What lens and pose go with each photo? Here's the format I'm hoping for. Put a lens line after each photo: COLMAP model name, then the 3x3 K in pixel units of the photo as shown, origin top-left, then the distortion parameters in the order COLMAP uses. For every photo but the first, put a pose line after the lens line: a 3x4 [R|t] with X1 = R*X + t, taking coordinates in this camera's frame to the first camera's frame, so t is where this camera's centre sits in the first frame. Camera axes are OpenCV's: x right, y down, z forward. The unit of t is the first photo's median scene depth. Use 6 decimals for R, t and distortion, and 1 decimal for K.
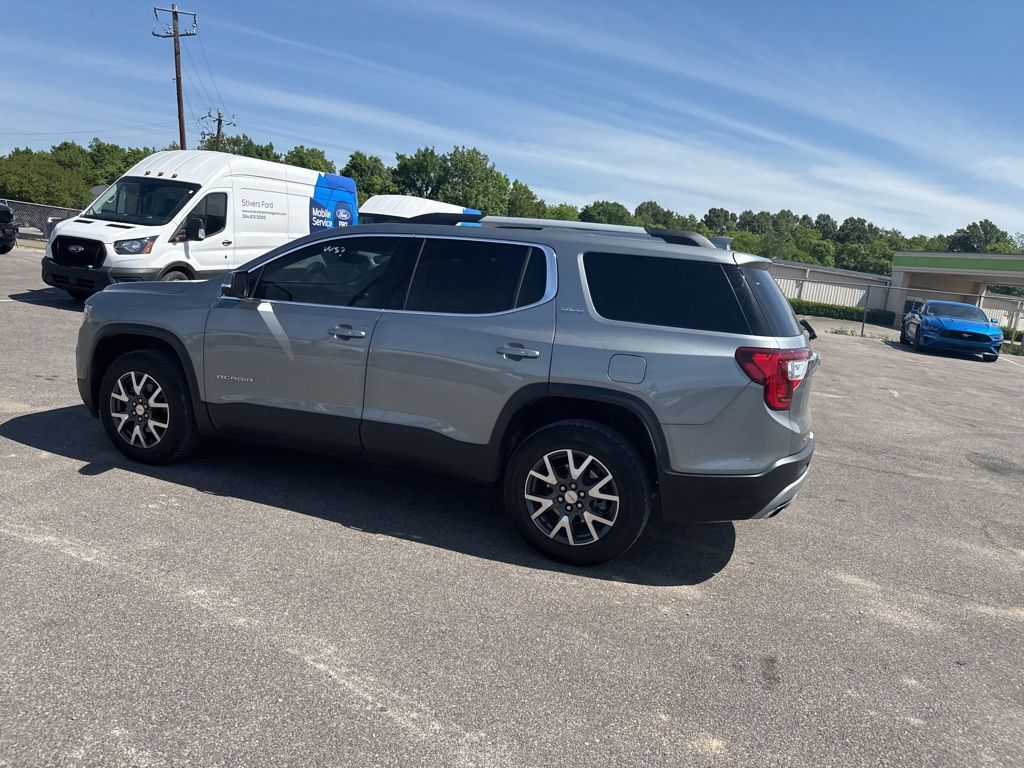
lens RADIAL K [[722.0, 0, 502.6], [0, 722.0, 380.4], [0, 0, 1]] dist [0.047396, -0.064119]
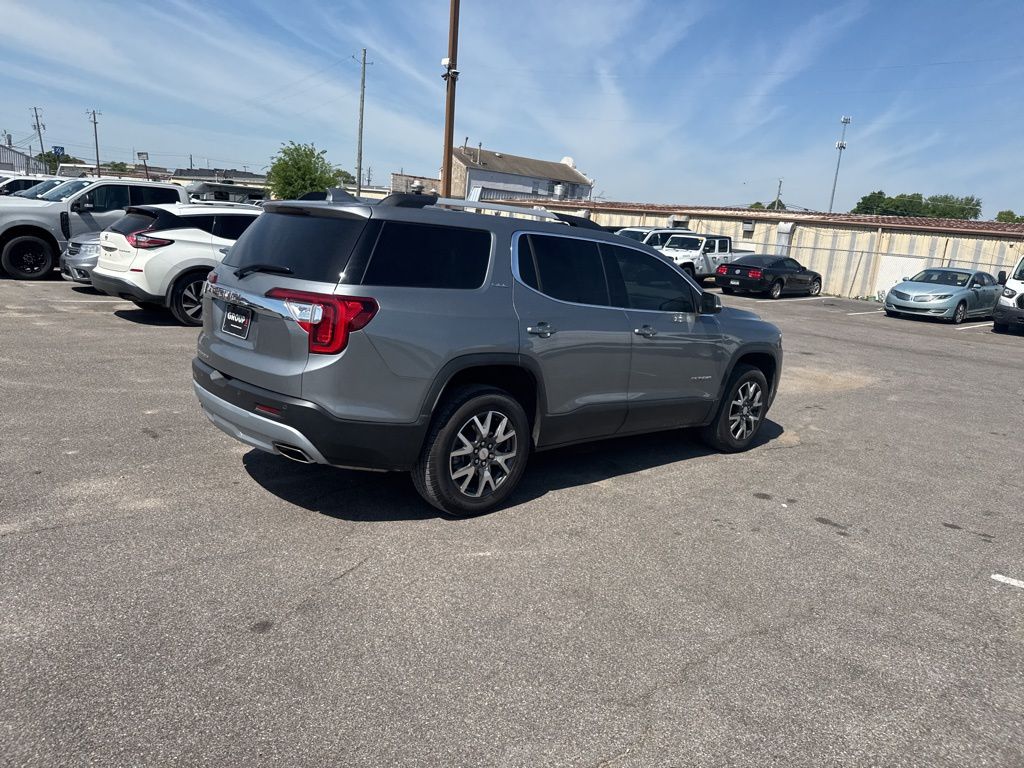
lens RADIAL K [[722.0, 0, 505.3], [0, 722.0, 382.9], [0, 0, 1]] dist [0.047396, -0.064119]
pose [[-0.438089, 0.039500, -0.898063, 0.974078], [-0.274146, 0.945572, 0.175322, -0.161493], [0.856108, 0.323007, -0.403416, 1.492306]]
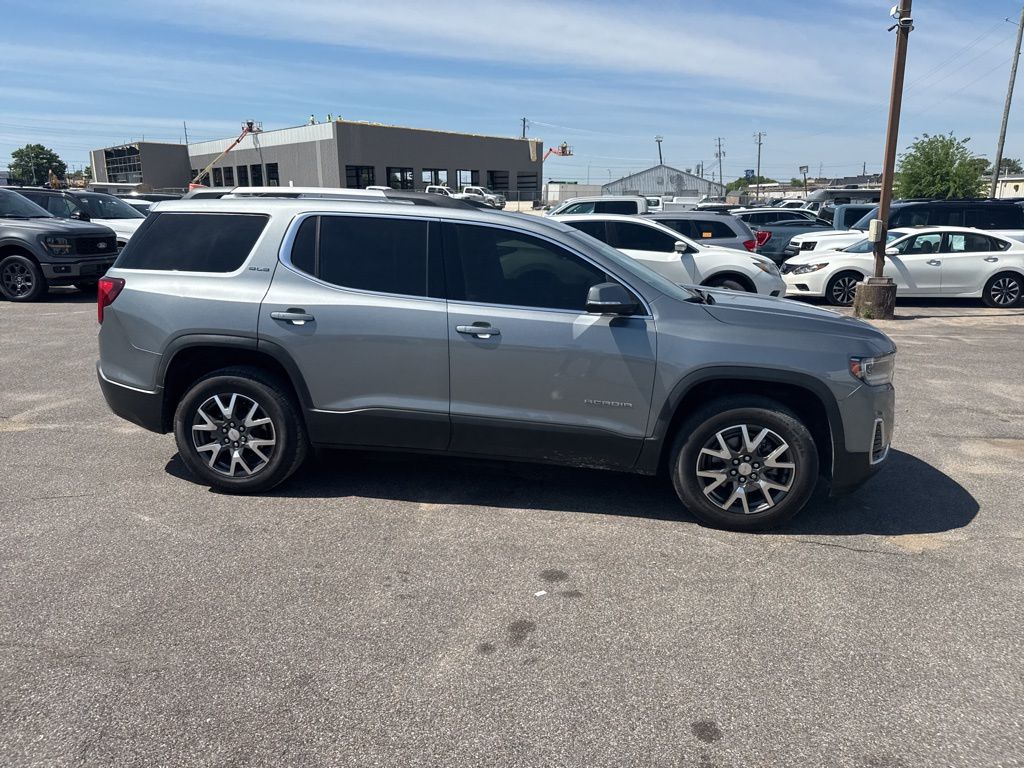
lens RADIAL K [[722.0, 0, 507.0], [0, 722.0, 391.7], [0, 0, 1]] dist [0.047396, -0.064119]
pose [[-0.965351, -0.056148, -0.254844, 0.122136], [-0.150289, 0.917983, 0.367043, -0.348638], [0.213334, 0.392625, -0.894614, 1.996247]]
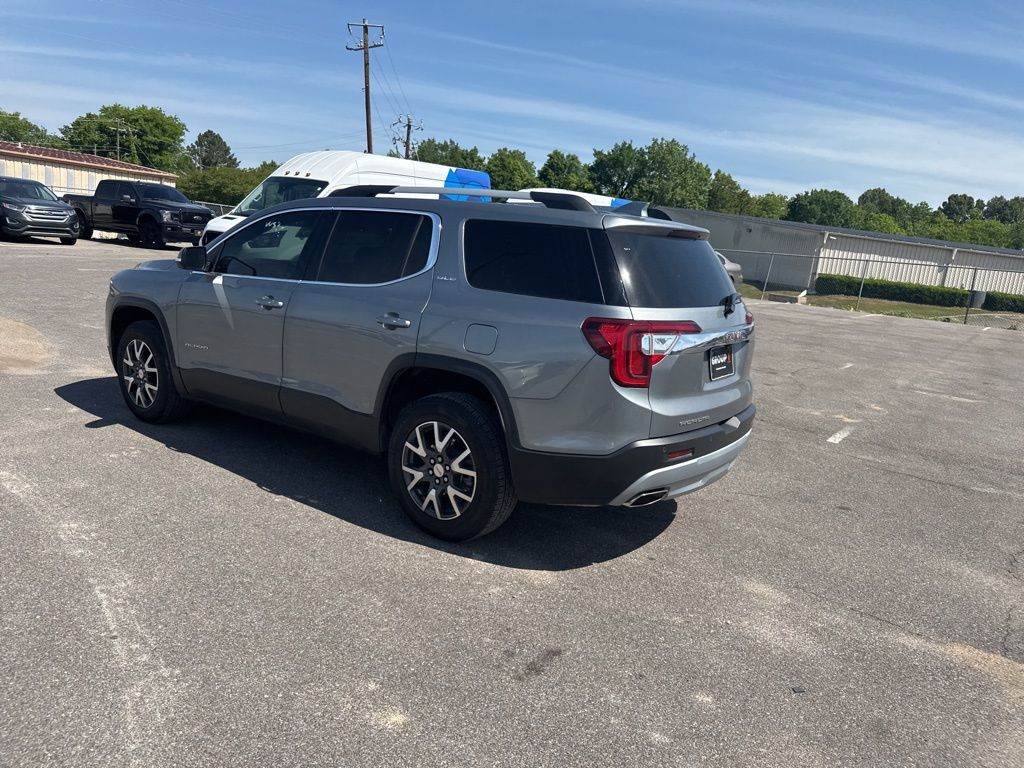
lens RADIAL K [[722.0, 0, 503.9], [0, 722.0, 389.4], [0, 0, 1]] dist [0.047396, -0.064119]
pose [[0.963254, 0.038516, -0.265818, 0.342431], [-0.034488, 0.999209, 0.019807, 0.023061], [0.266371, -0.009912, 0.963820, 0.063515]]
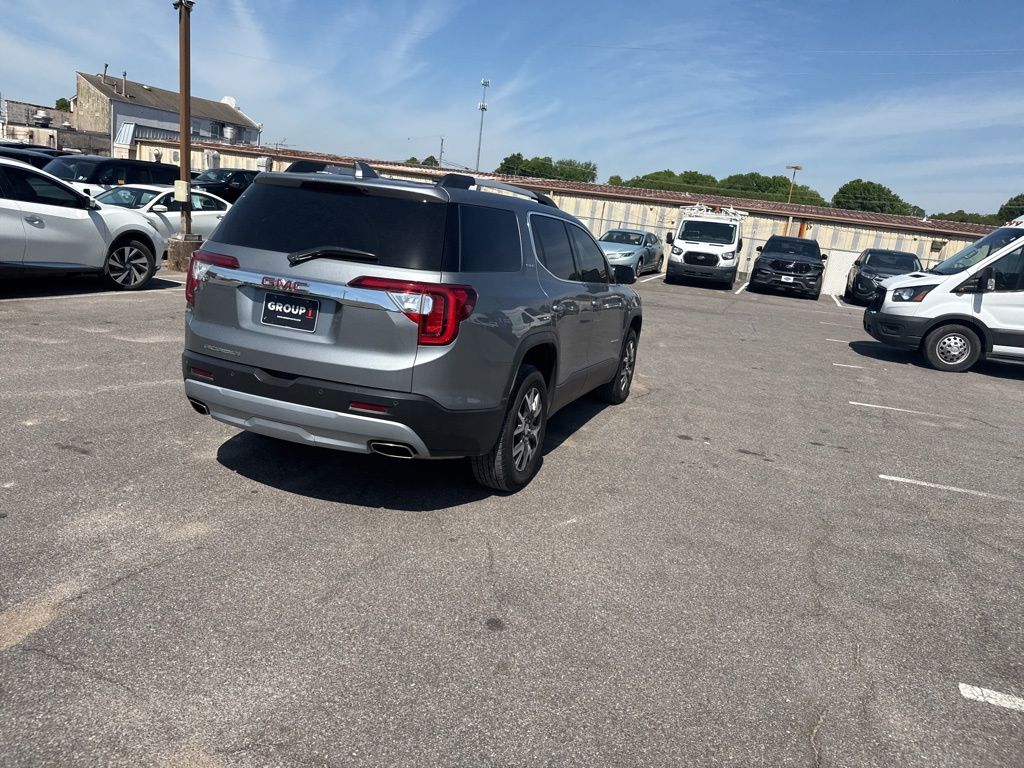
lens RADIAL K [[722.0, 0, 502.9], [0, 722.0, 385.0], [0, 0, 1]] dist [0.047396, -0.064119]
pose [[0.000003, 0.119003, -0.992894, 1.103929], [-0.270441, 0.955895, 0.114568, -0.071330], [0.962737, 0.268519, 0.032186, 1.077392]]
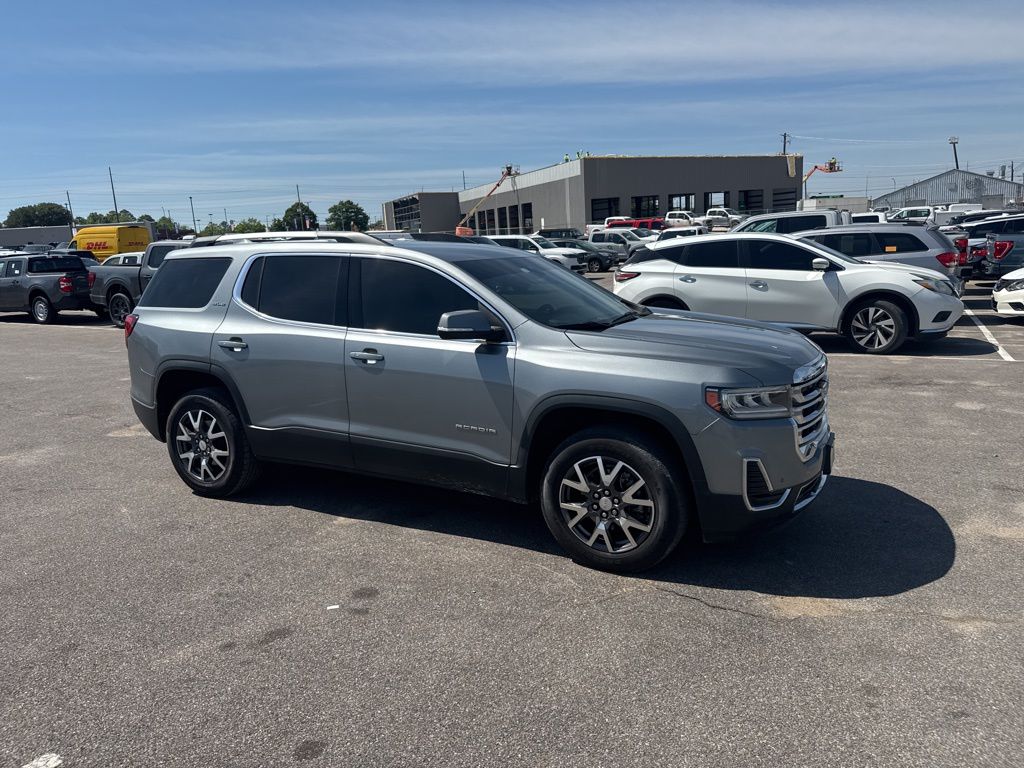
lens RADIAL K [[722.0, 0, 501.7], [0, 722.0, 383.8], [0, 0, 1]] dist [0.047396, -0.064119]
pose [[-0.991243, -0.081831, 0.103641, -0.311202], [-0.039725, 0.933281, 0.356942, -0.395369], [-0.125935, 0.349699, -0.928359, 2.033835]]
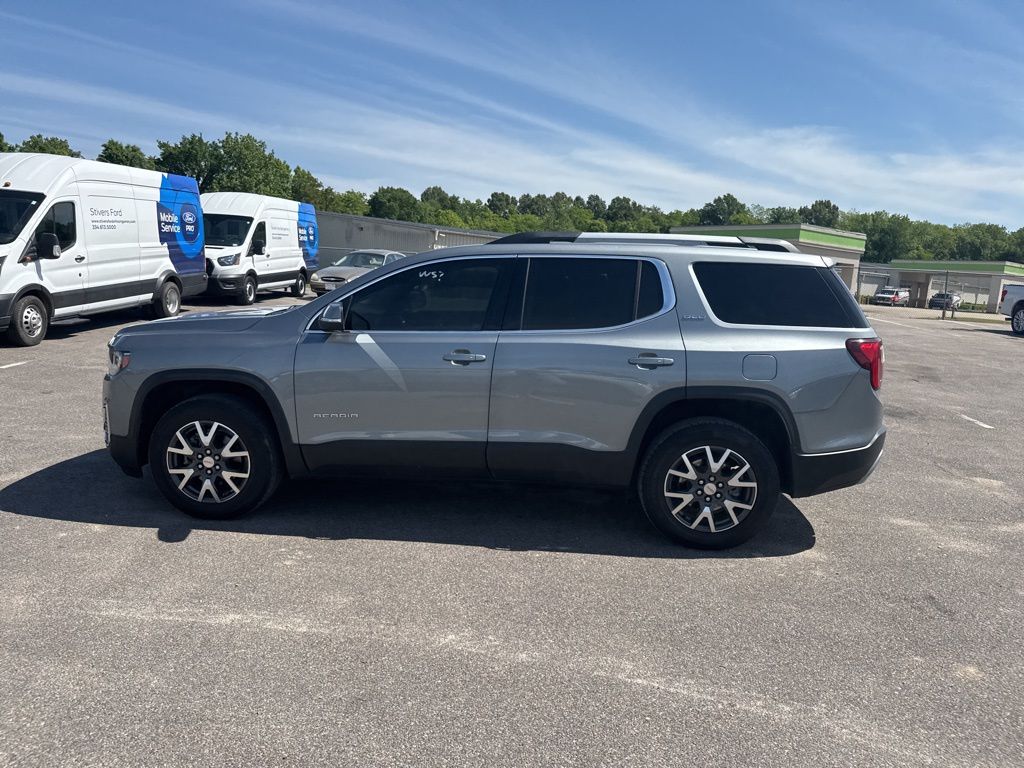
lens RADIAL K [[722.0, 0, 507.6], [0, 722.0, 389.9], [0, 0, 1]] dist [0.047396, -0.064119]
pose [[0.955417, -0.107251, 0.275091, -0.380473], [0.098737, 0.994111, 0.044653, -0.052576], [-0.278260, -0.015500, 0.960381, 0.025947]]
